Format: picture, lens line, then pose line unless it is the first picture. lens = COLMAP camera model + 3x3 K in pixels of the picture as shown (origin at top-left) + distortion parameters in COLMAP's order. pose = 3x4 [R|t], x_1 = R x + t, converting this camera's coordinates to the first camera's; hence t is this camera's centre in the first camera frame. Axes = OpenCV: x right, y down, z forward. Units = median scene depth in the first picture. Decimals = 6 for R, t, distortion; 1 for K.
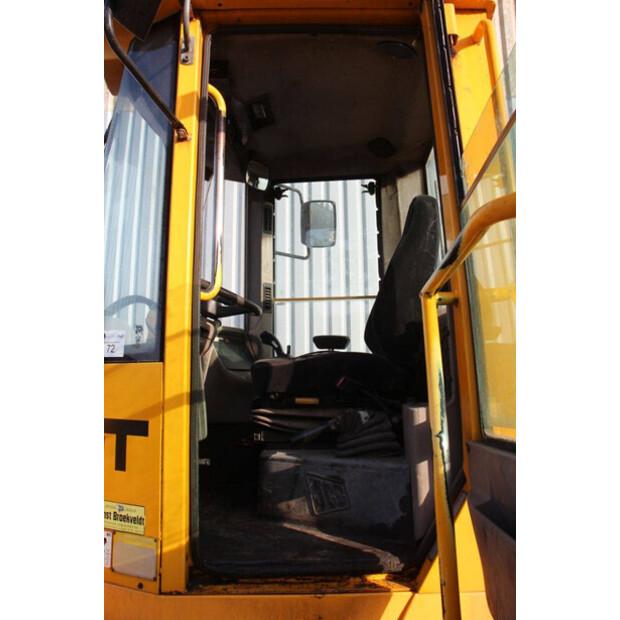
lens RADIAL K [[504.1, 0, 310.0], [0, 504.1, 310.7], [0, 0, 1]] dist [-0.185850, 0.159196]
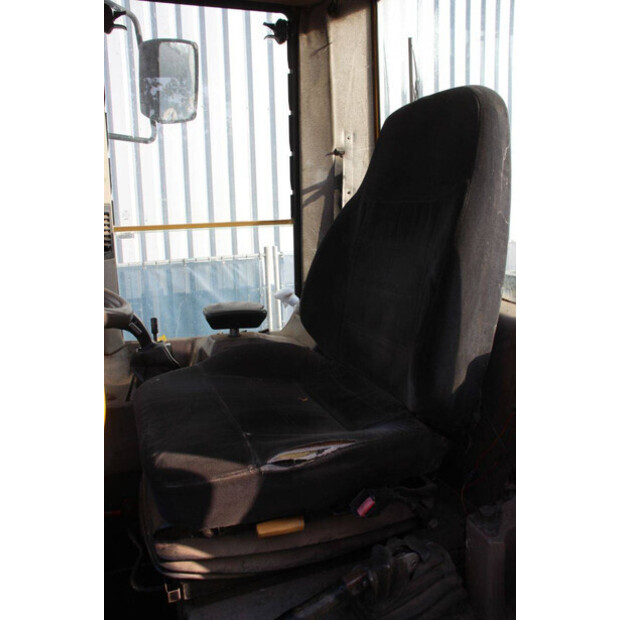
lens RADIAL K [[520.8, 0, 309.8], [0, 520.8, 328.9], [0, 0, 1]] dist [-0.103649, 0.002205]
pose [[0.918140, -0.083287, 0.387405, -0.100386], [-0.046742, 0.948072, 0.314602, -0.105912], [-0.393490, -0.306957, 0.866570, 0.385514]]
